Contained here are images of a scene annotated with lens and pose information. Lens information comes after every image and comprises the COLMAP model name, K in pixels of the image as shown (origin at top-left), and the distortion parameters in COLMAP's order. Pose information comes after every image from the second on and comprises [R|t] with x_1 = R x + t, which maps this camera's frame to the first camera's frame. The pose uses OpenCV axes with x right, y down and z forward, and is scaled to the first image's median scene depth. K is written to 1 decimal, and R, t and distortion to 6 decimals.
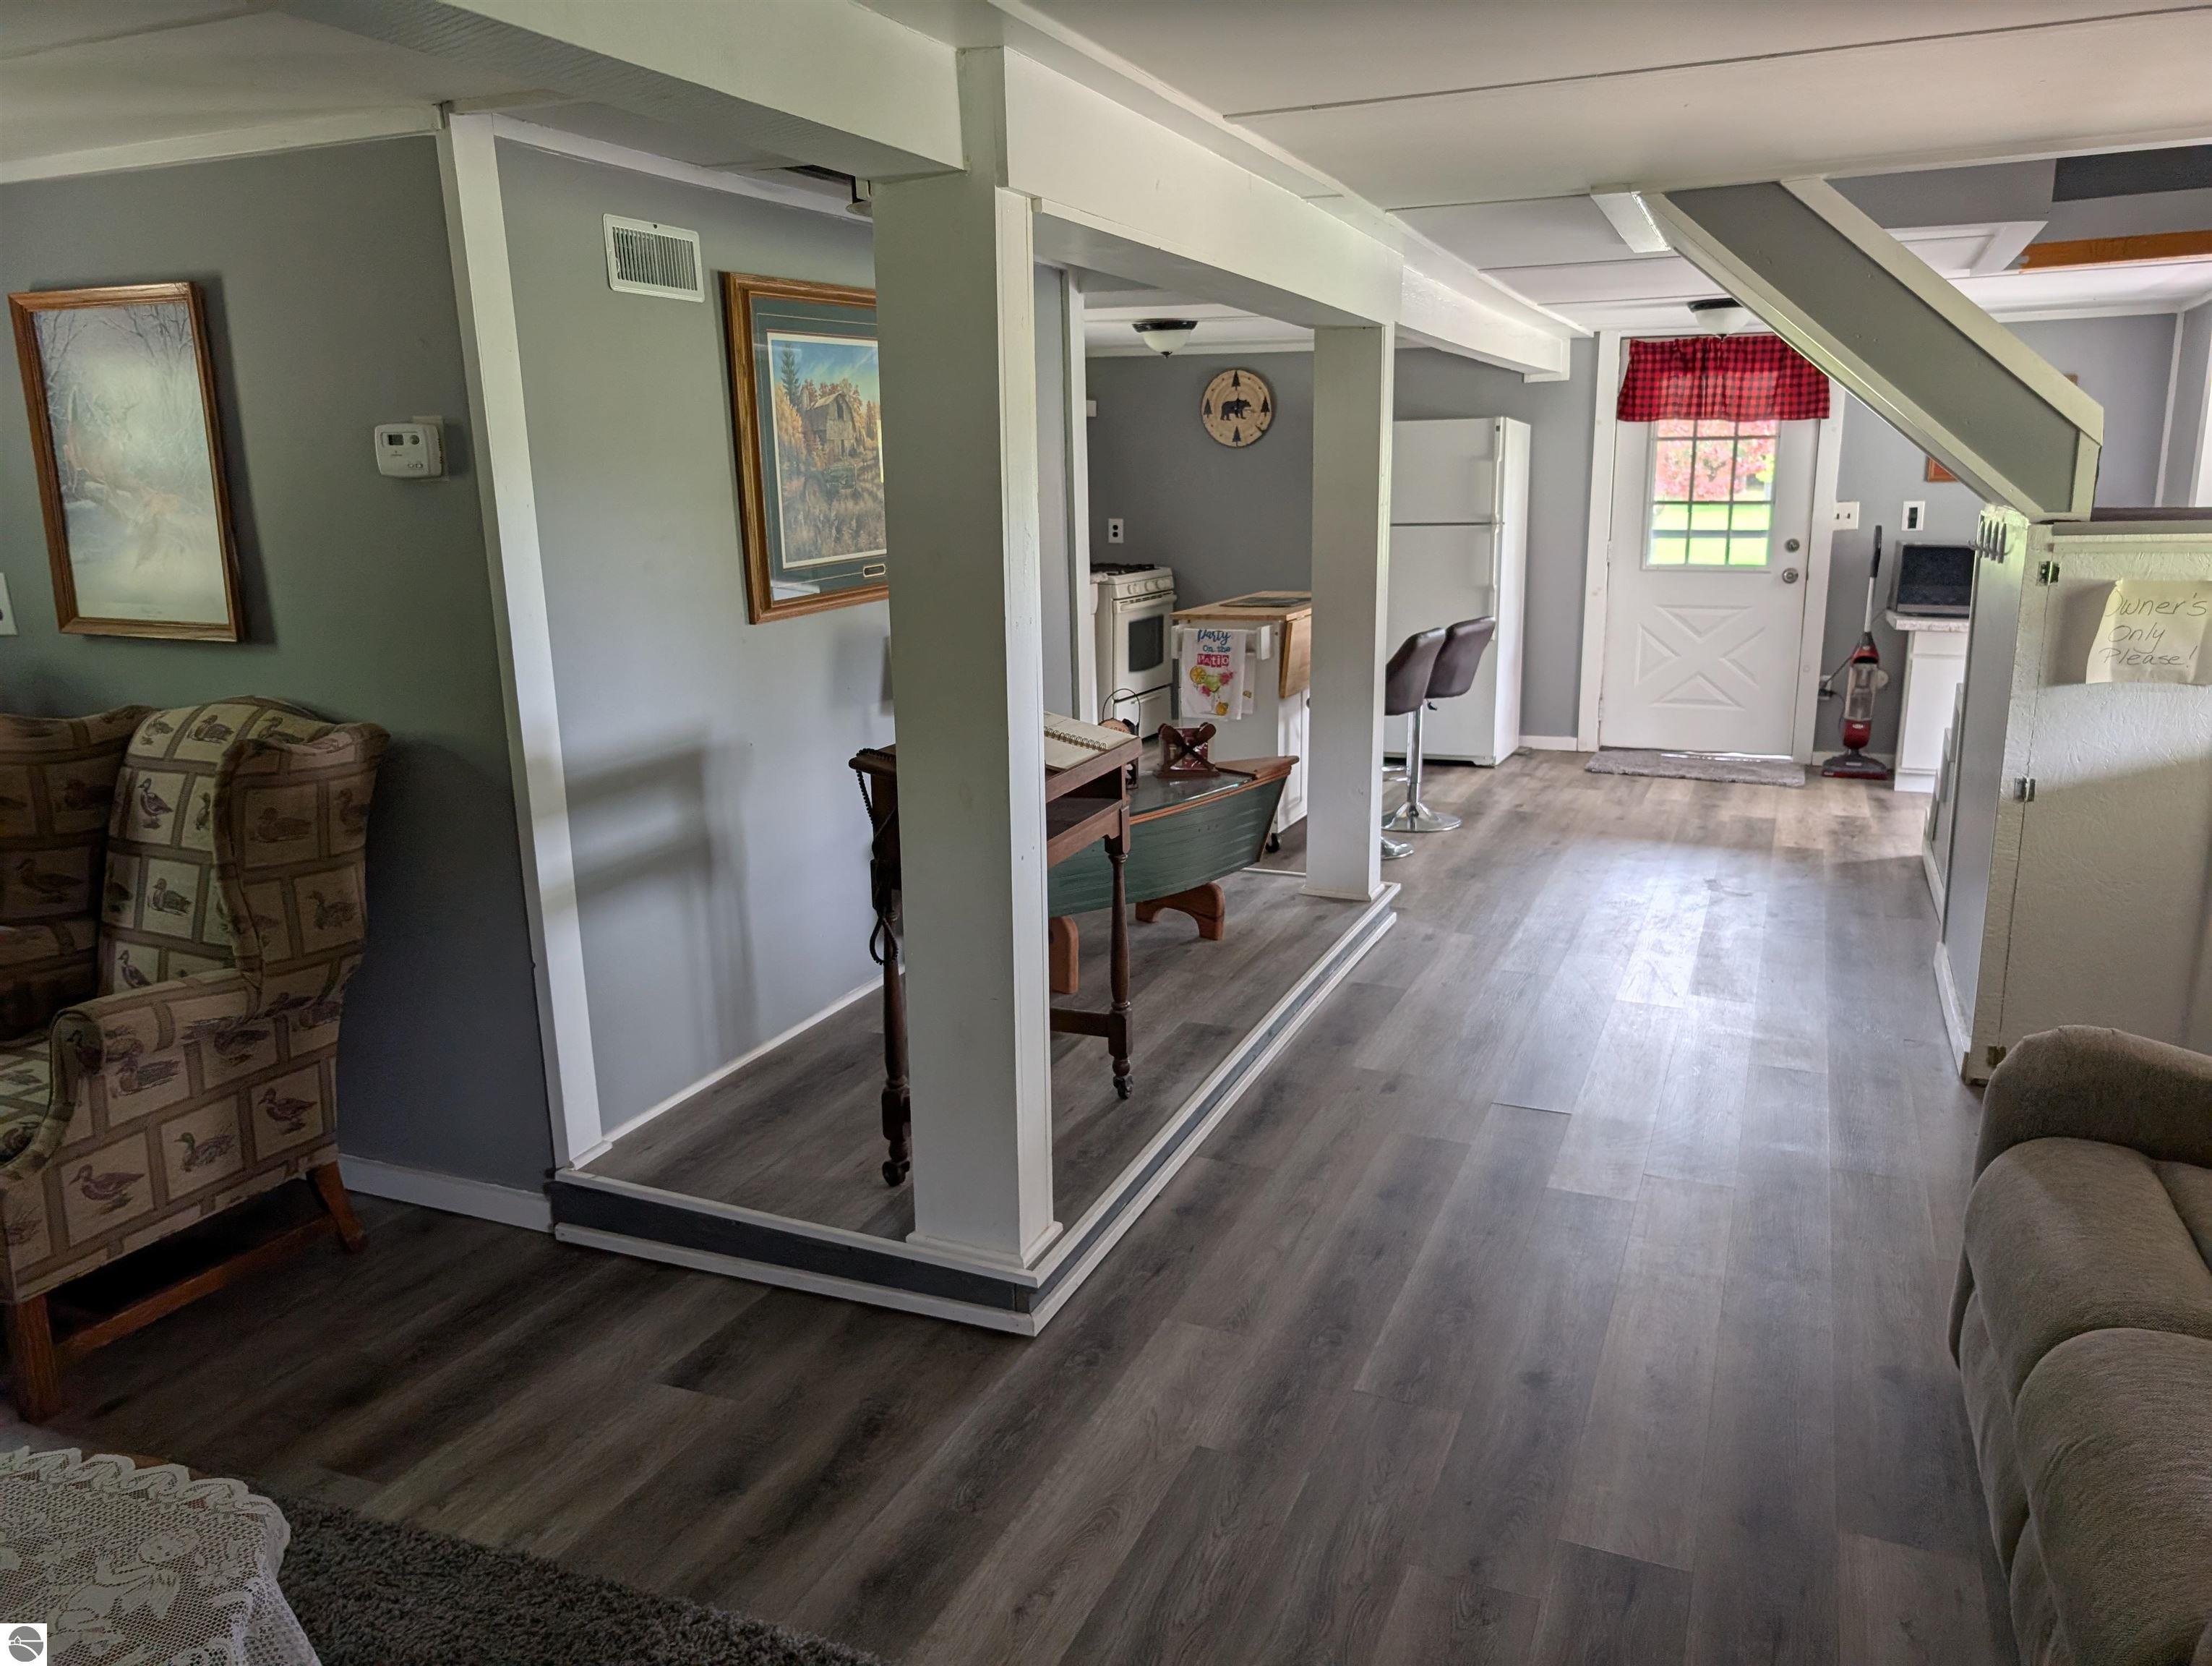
lens RADIAL K [[1566.0, 0, 1150.8], [0, 1566.0, 824.7], [0, 0, 1]] dist [-0.000662, -0.019211]
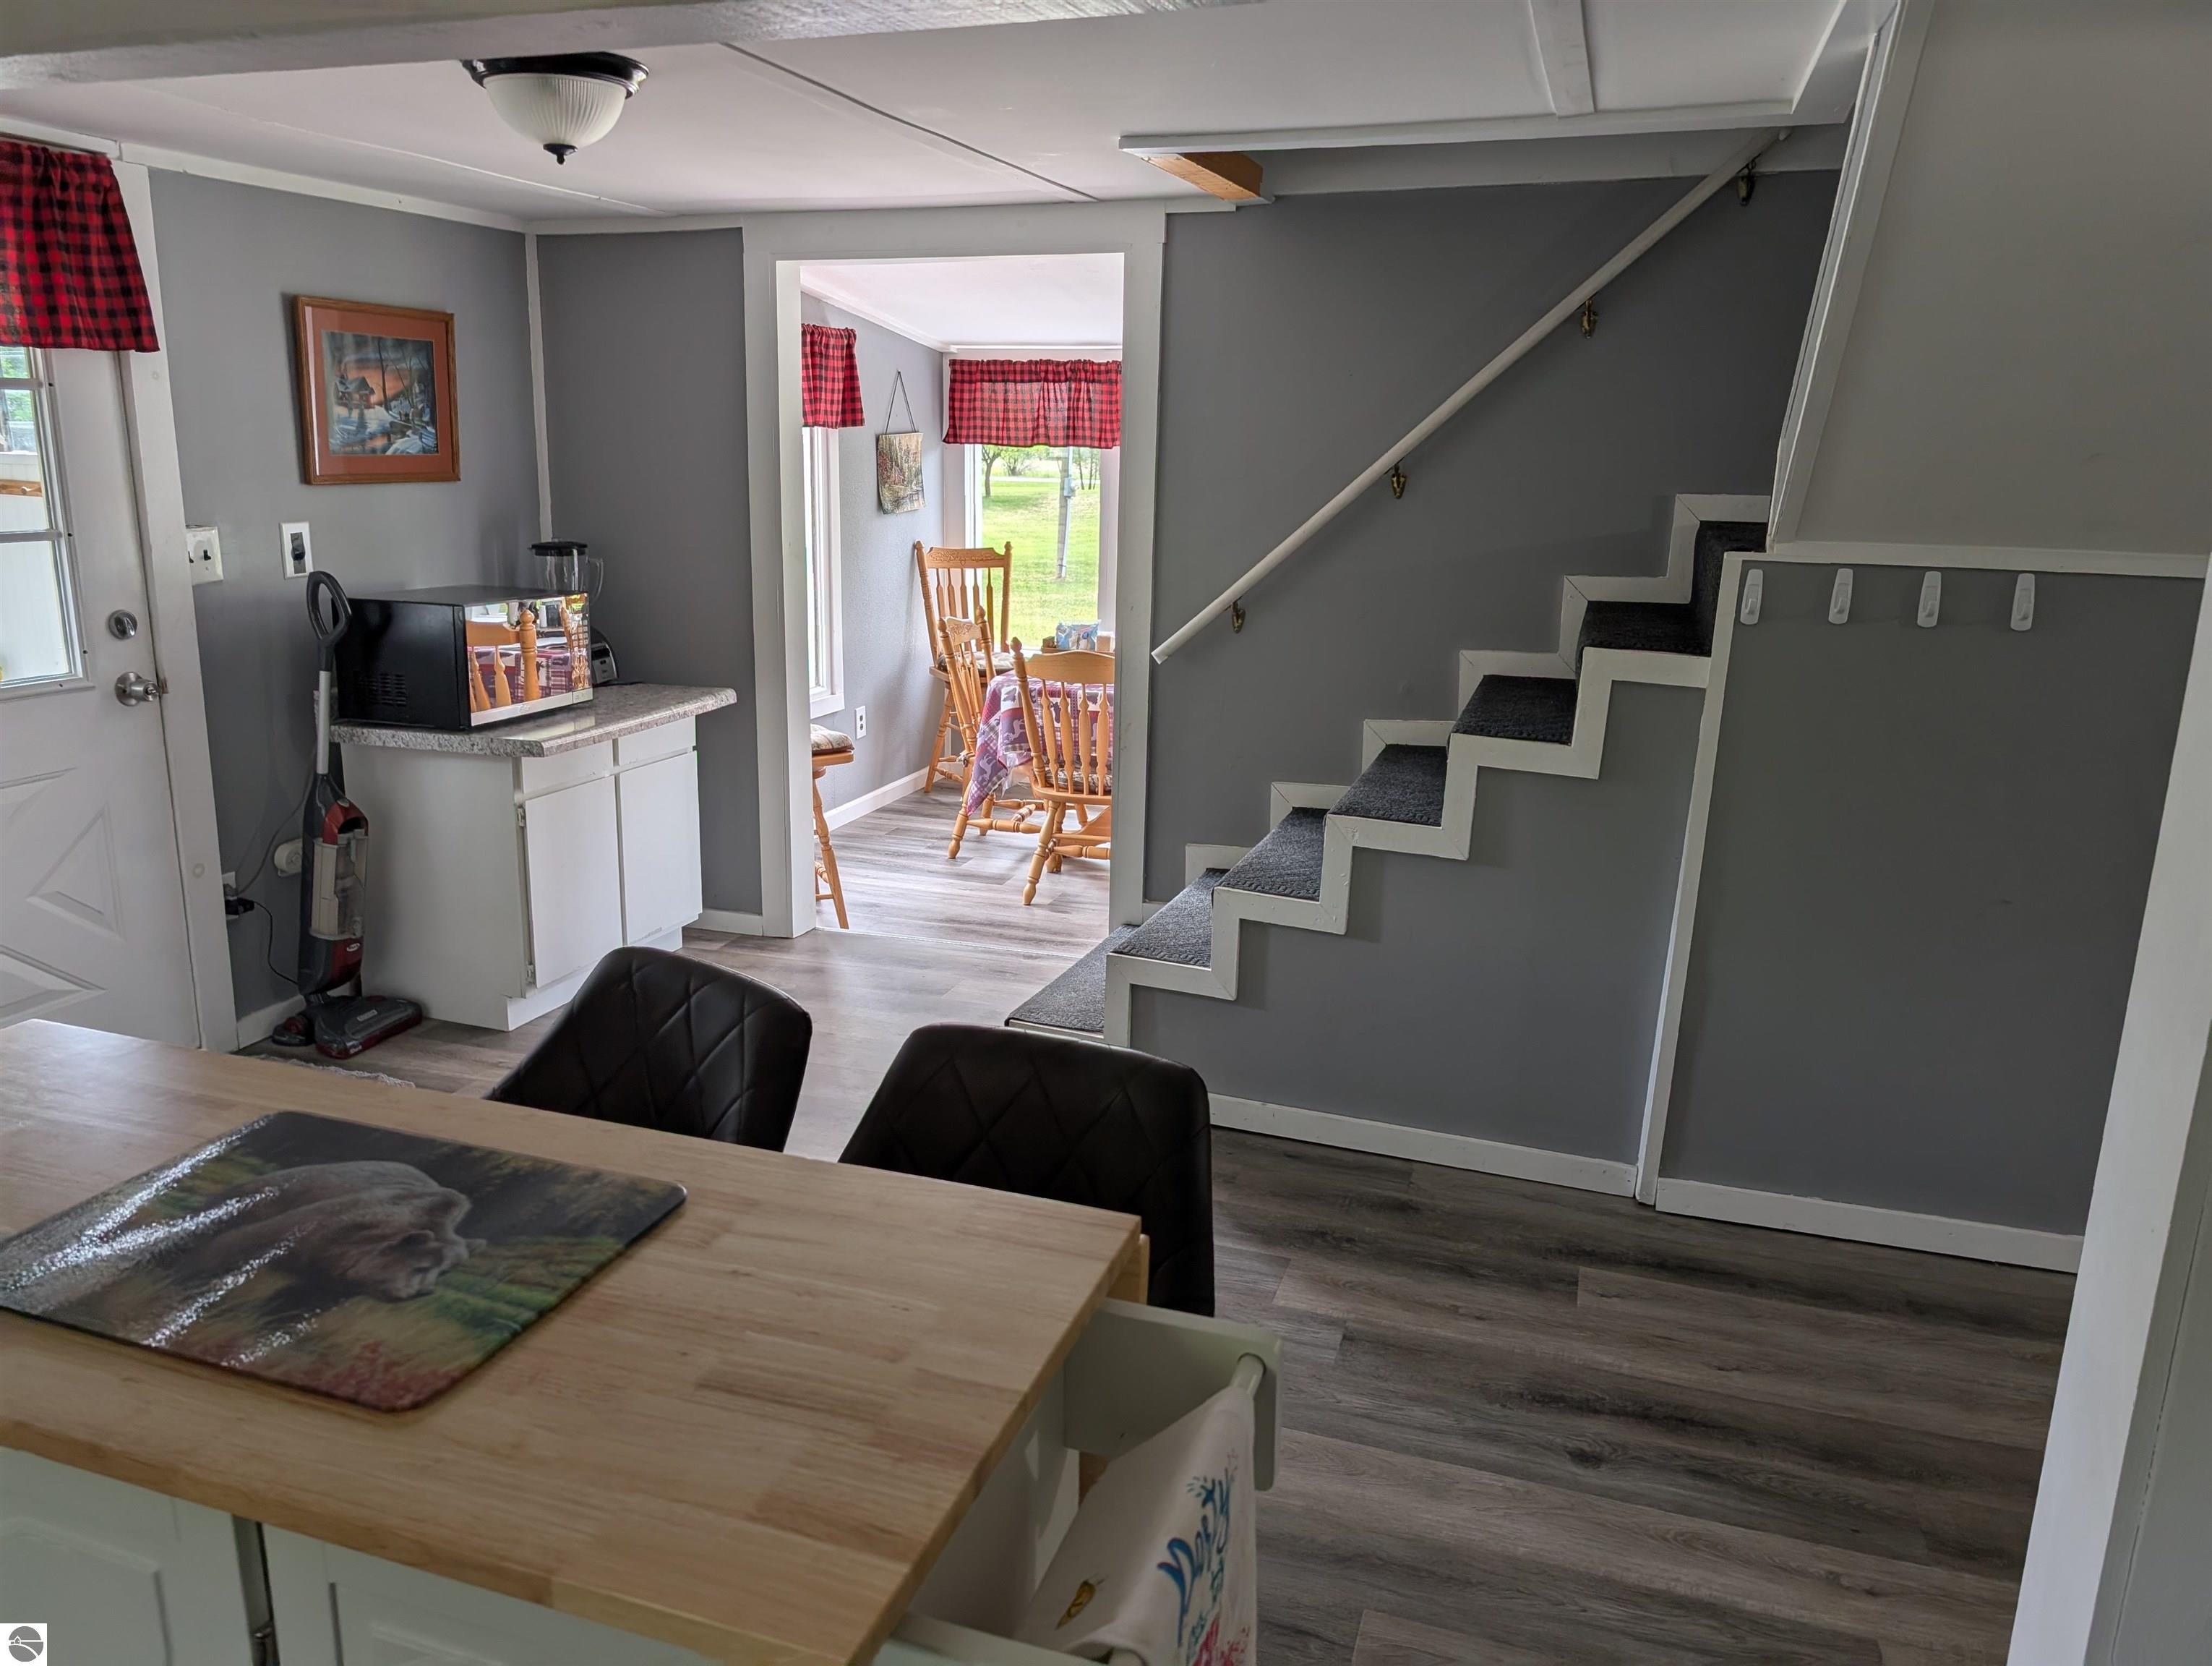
lens RADIAL K [[1566.0, 0, 1104.9], [0, 1566.0, 839.2], [0, 0, 1]] dist [-0.000662, -0.019211]
pose [[-0.063816, -0.227778, 0.971620, -0.096038], [0.193921, 0.952216, 0.235966, -0.232636], [-0.978939, 0.203476, -0.016595, 1.004356]]
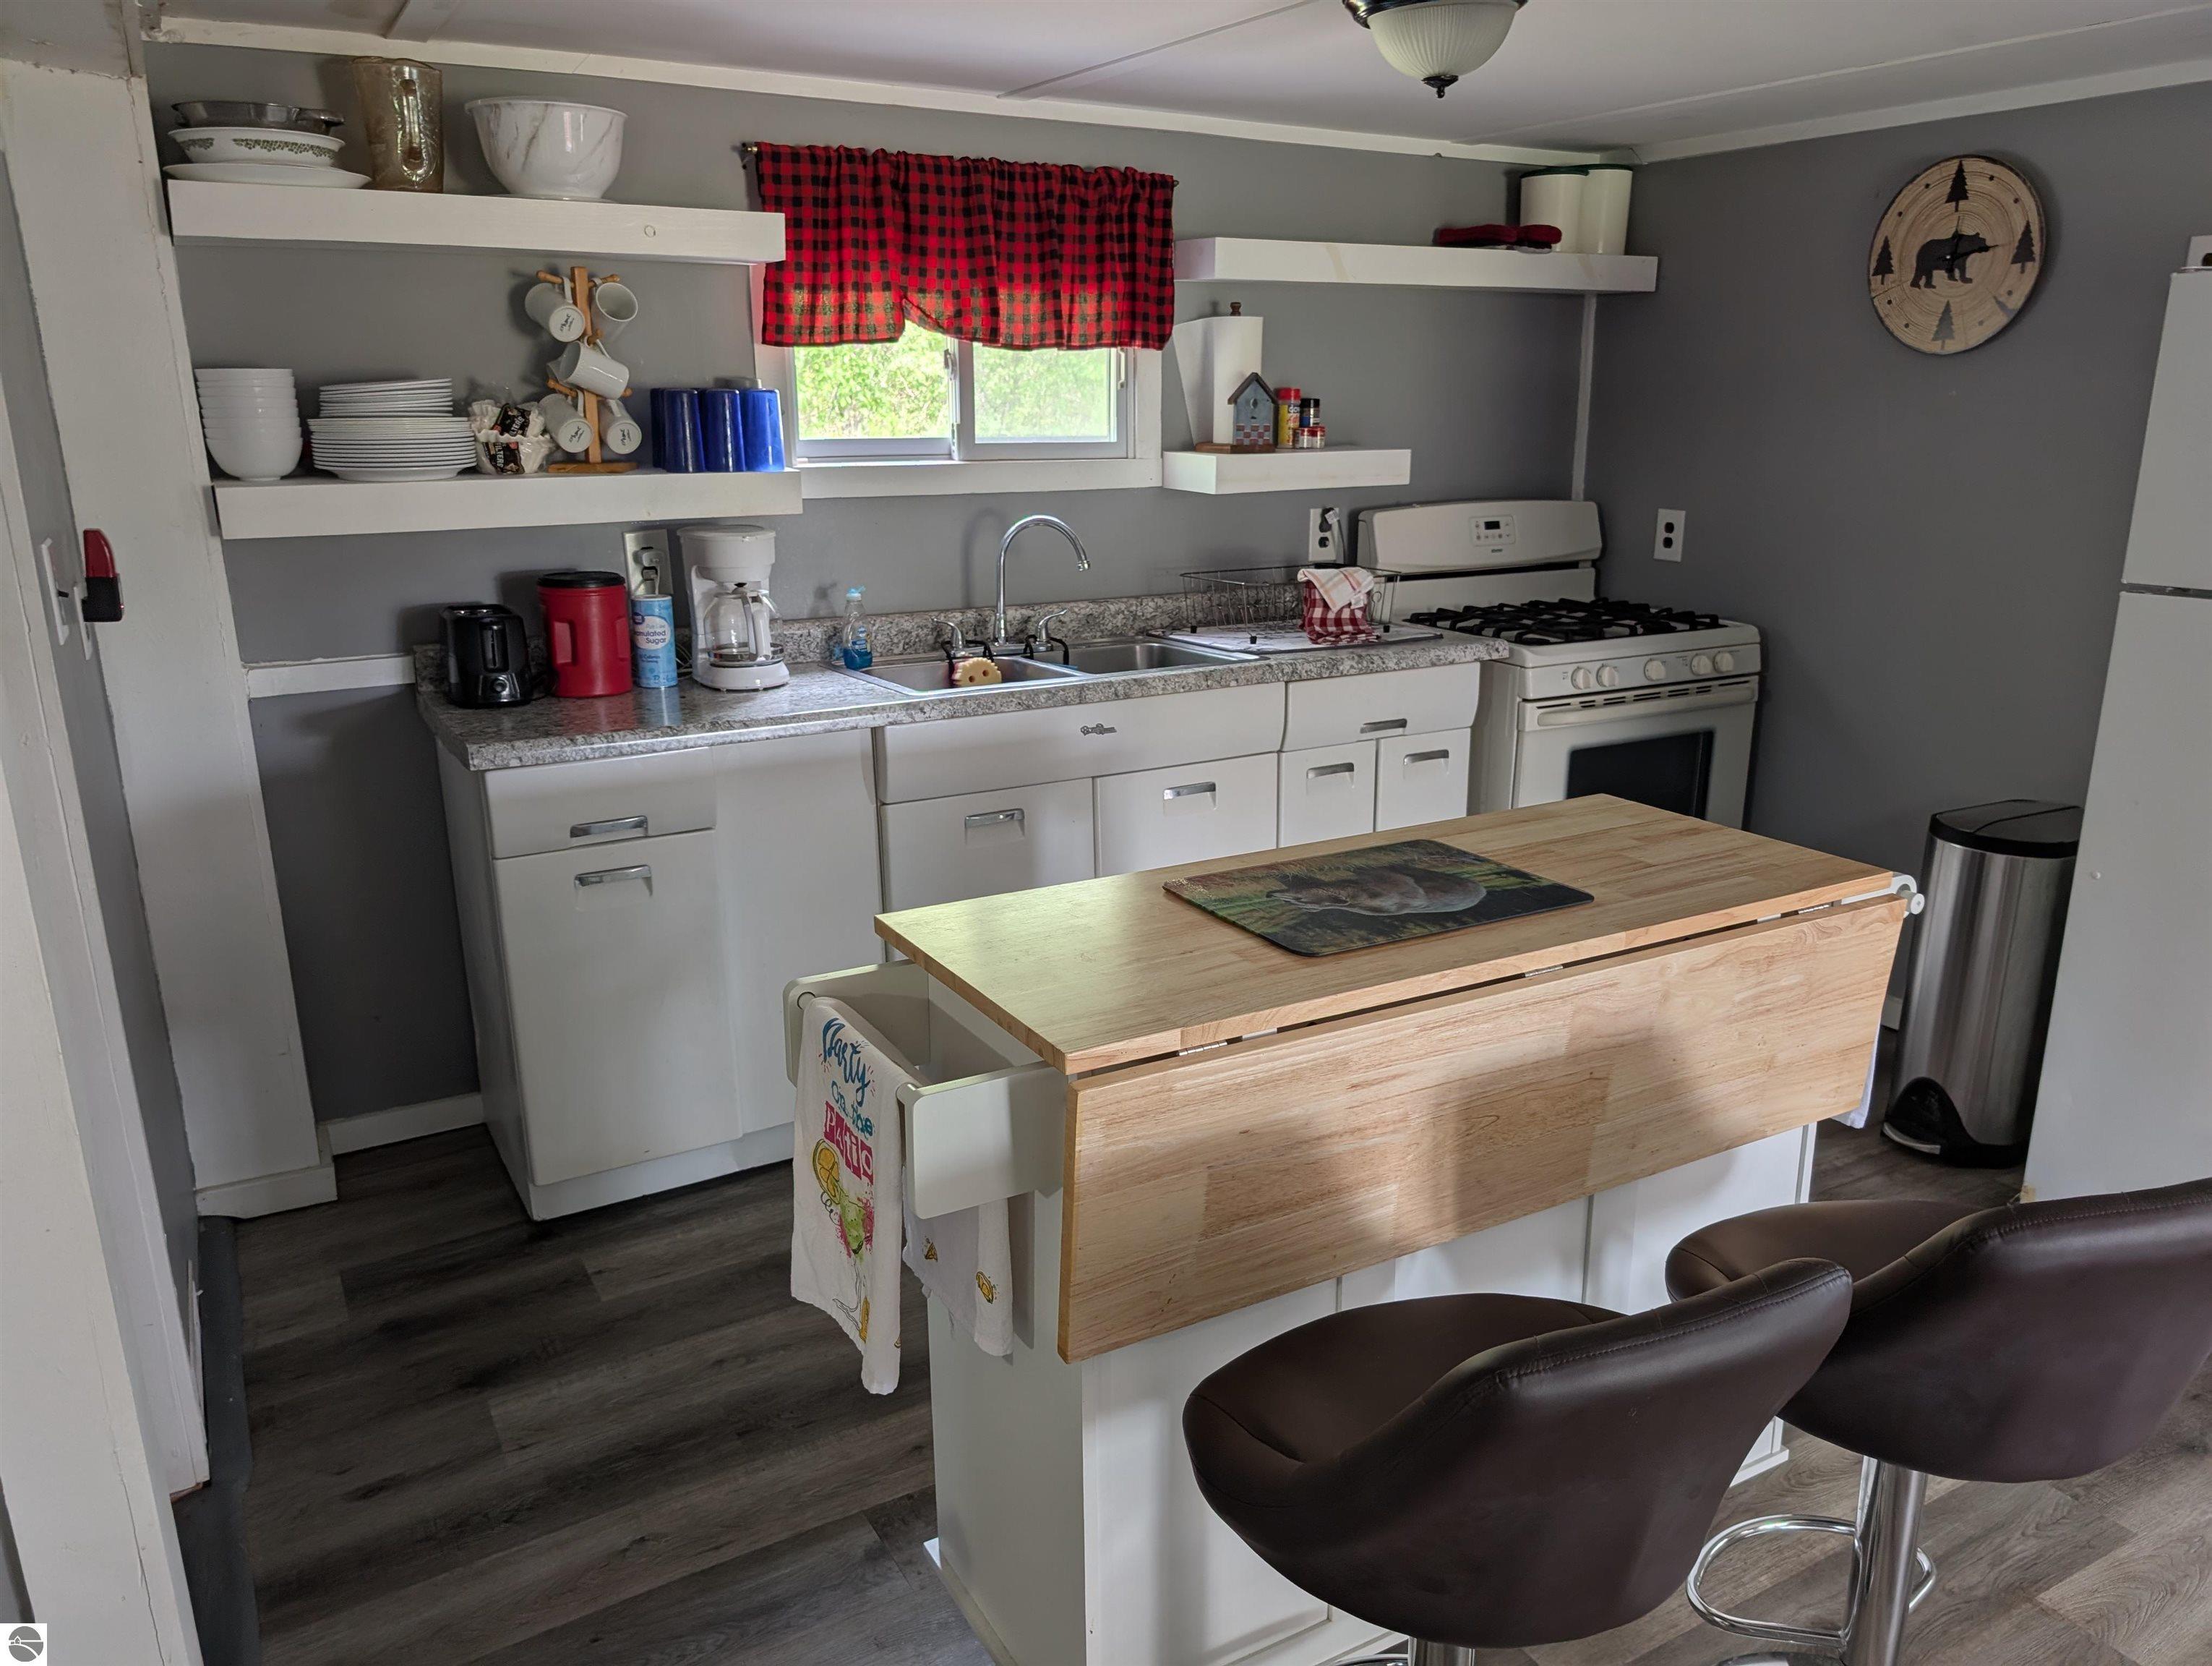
lens RADIAL K [[1566.0, 0, 1102.6], [0, 1566.0, 837.9], [0, 0, 1]] dist [-0.000662, -0.019211]
pose [[0.775547, 0.181556, -0.604619, 0.232814], [-0.145471, 0.983374, 0.108693, -0.195810], [0.614301, 0.003658, 0.789064, 0.822792]]
